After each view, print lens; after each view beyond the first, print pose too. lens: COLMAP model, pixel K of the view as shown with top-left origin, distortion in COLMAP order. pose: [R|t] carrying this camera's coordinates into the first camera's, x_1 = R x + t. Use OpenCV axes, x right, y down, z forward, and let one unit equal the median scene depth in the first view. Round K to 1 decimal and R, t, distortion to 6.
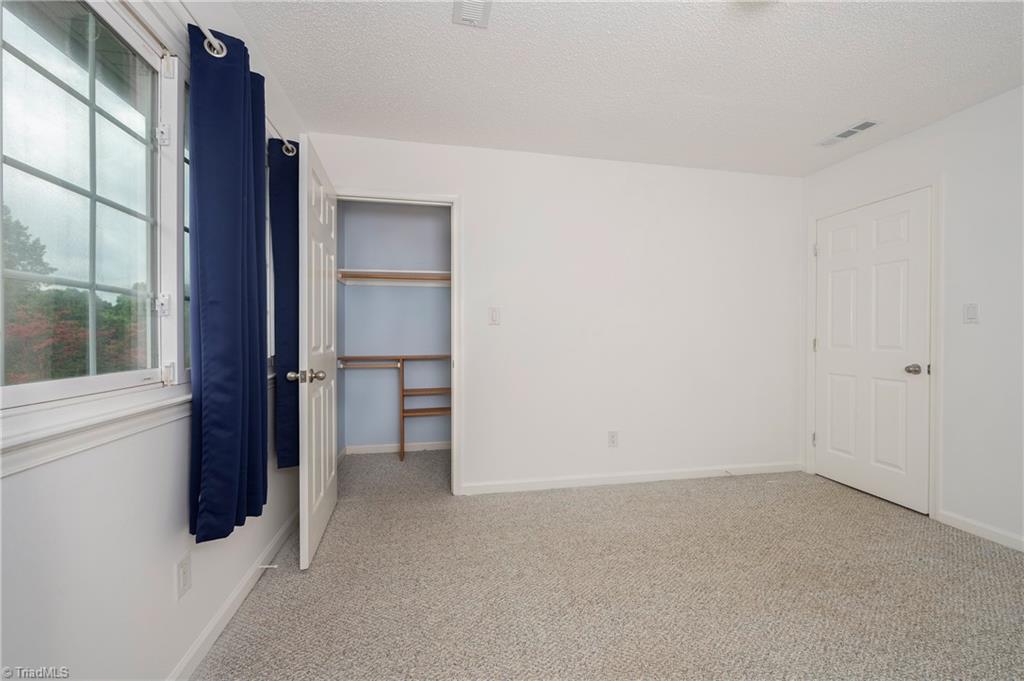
lens RADIAL K [[401.9, 0, 516.5], [0, 401.9, 340.3], [0, 0, 1]] dist [0.003452, 0.000252]
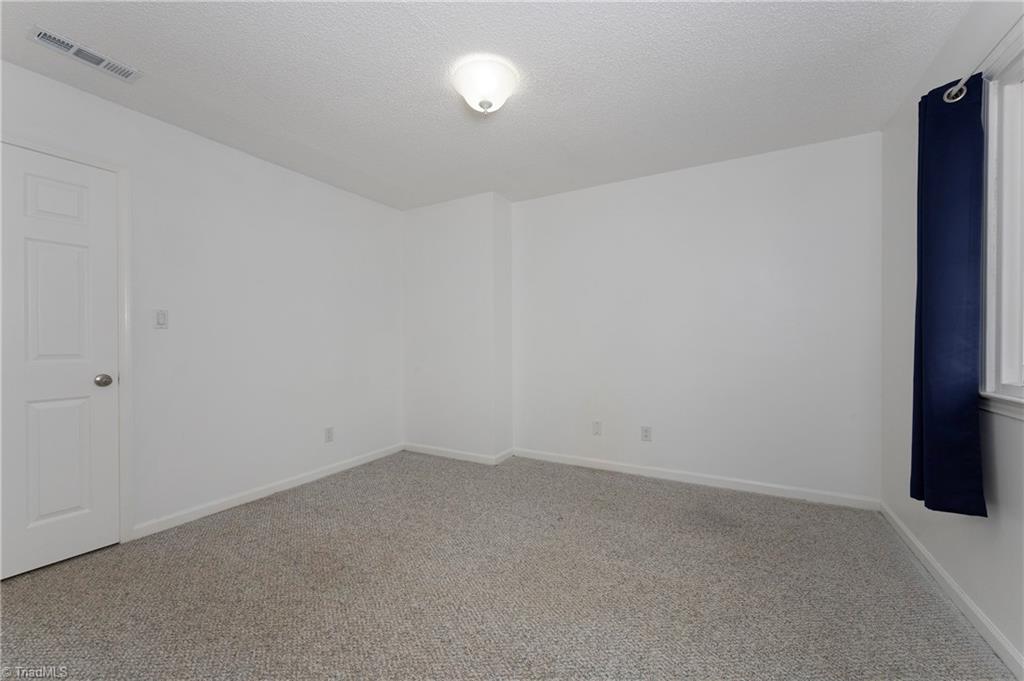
lens RADIAL K [[401.9, 0, 514.7], [0, 401.9, 341.2], [0, 0, 1]] dist [0.003452, 0.000252]
pose [[-0.751899, -0.000399, 0.659278, -0.232469], [0.009318, 0.999894, 0.011232, -0.012925], [-0.659212, 0.014589, -0.751816, 1.131212]]
